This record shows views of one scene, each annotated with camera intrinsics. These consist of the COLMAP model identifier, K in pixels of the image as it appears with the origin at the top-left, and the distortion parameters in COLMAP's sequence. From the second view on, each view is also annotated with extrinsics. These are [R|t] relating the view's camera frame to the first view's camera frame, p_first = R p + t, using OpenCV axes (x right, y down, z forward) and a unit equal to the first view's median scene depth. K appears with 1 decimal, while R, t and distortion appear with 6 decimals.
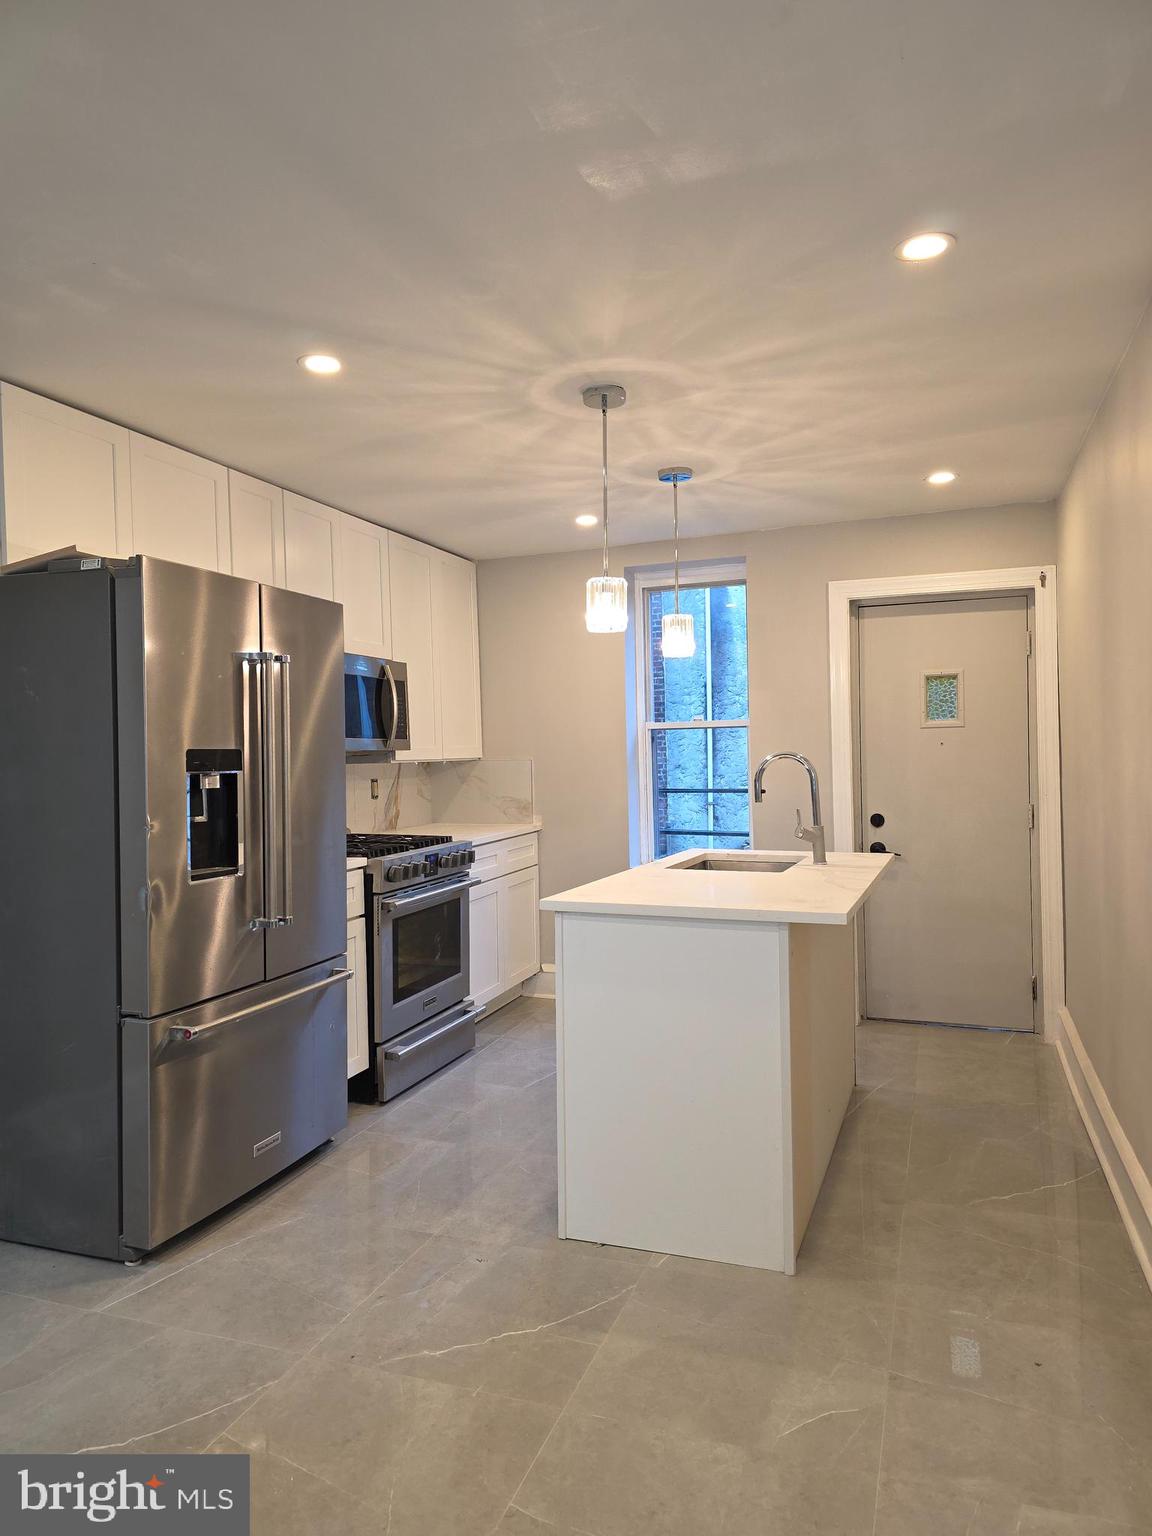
lens RADIAL K [[1043.1, 0, 576.8], [0, 1043.1, 760.6], [0, 0, 1]] dist [0.058520, -0.041117]
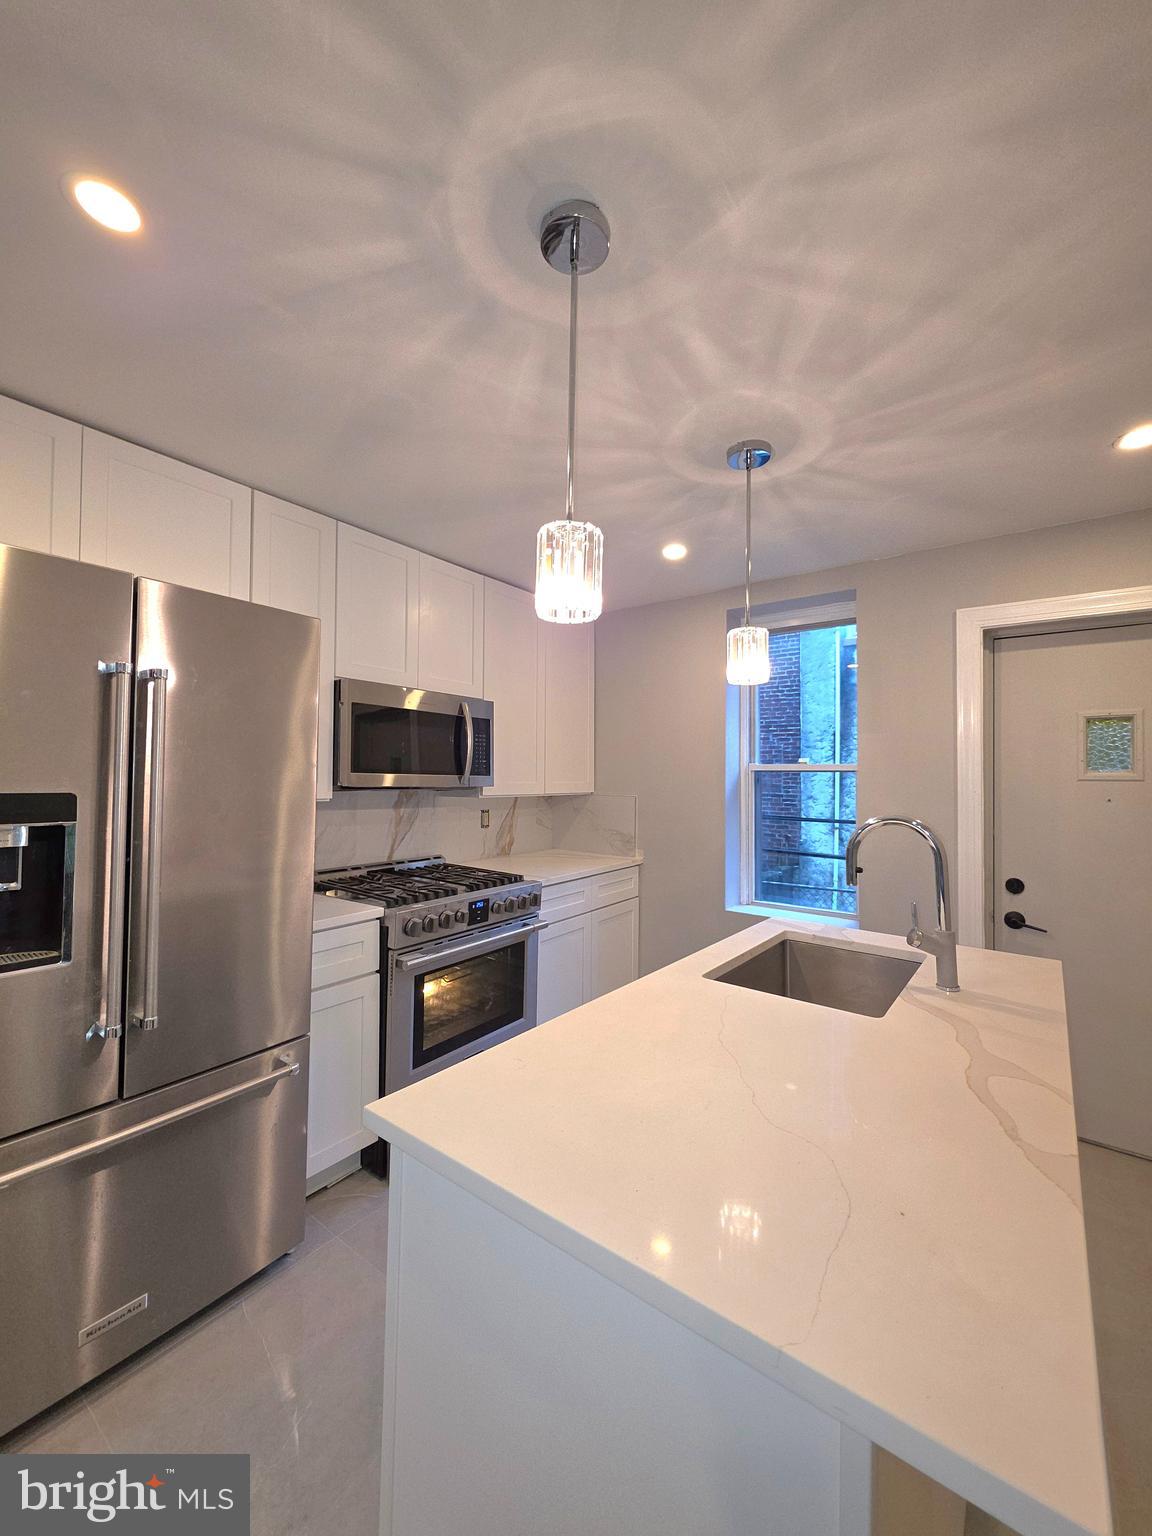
lens RADIAL K [[622.8, 0, 578.6], [0, 622.8, 765.3], [0, 0, 1]] dist [0.001079, 0.000634]
pose [[0.959171, 0.025401, -0.281685, 0.121594], [-0.032523, 0.999258, -0.020633, -0.027552], [0.280952, 0.028952, 0.959285, 0.578428]]
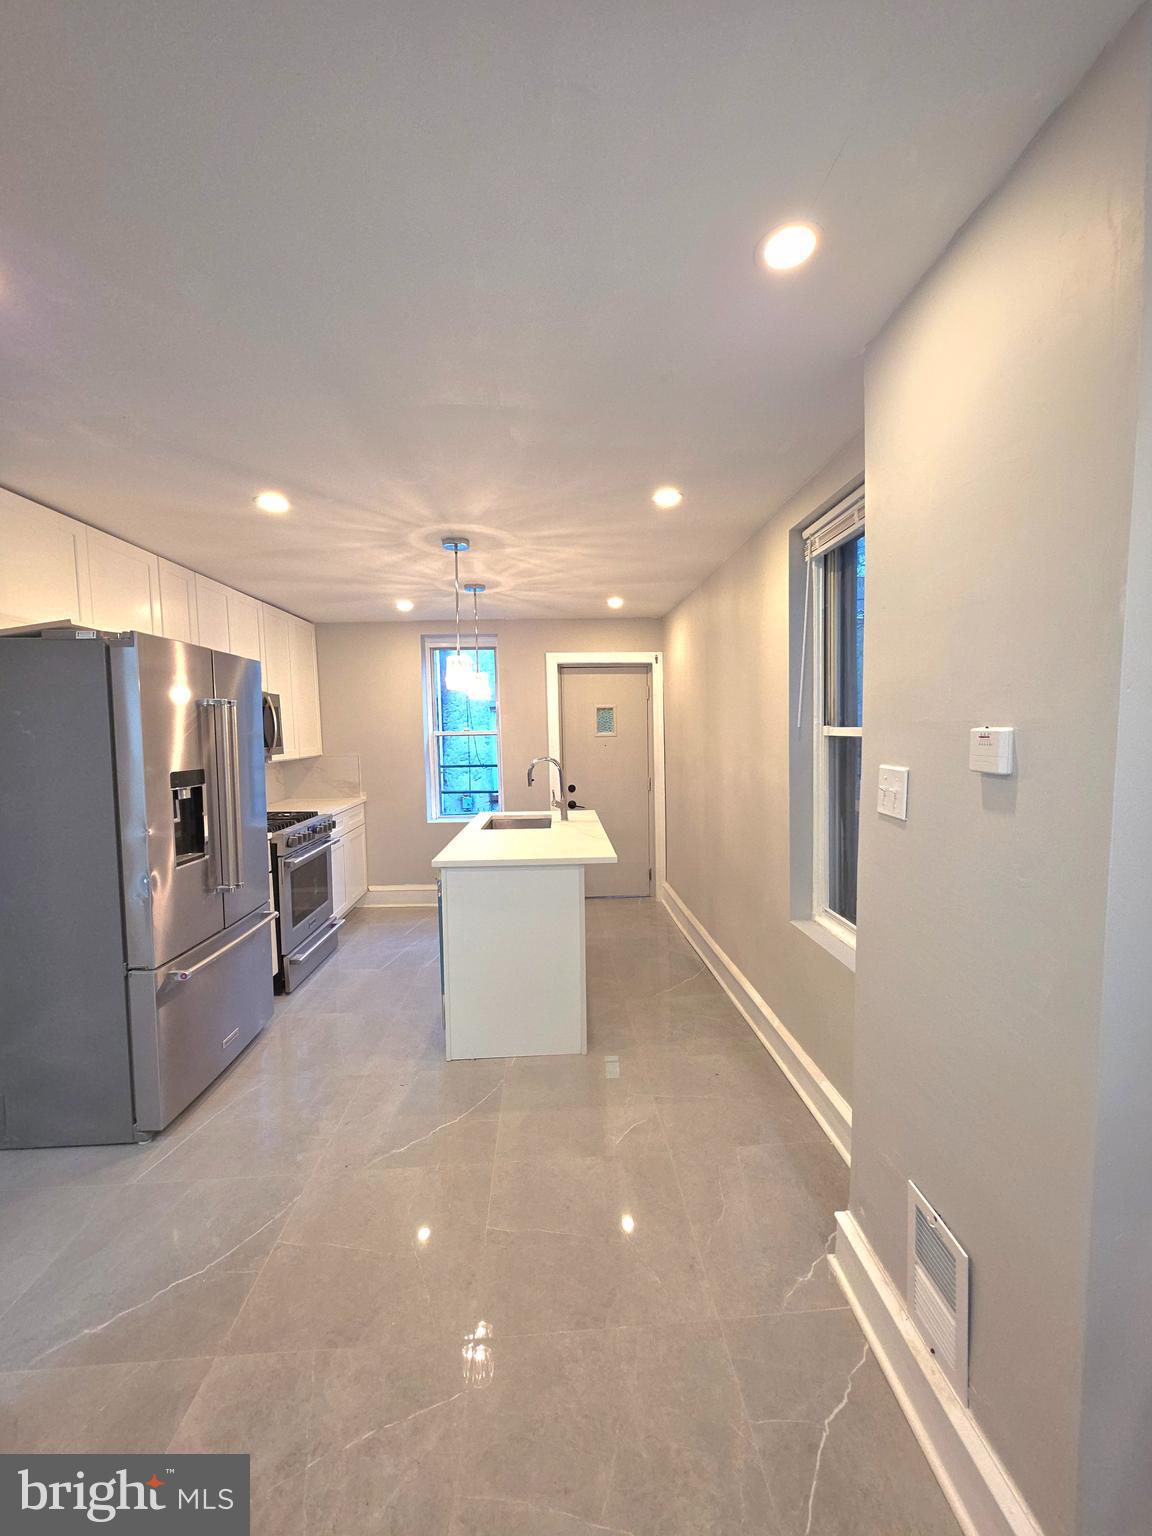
lens RADIAL K [[622.8, 0, 589.9], [0, 622.8, 765.3], [0, 0, 1]] dist [0.001079, 0.000634]
pose [[0.916173, -0.021155, 0.400225, -0.153809], [0.002837, 0.998923, 0.046306, -0.044706], [-0.400774, -0.041289, 0.915246, 0.025870]]
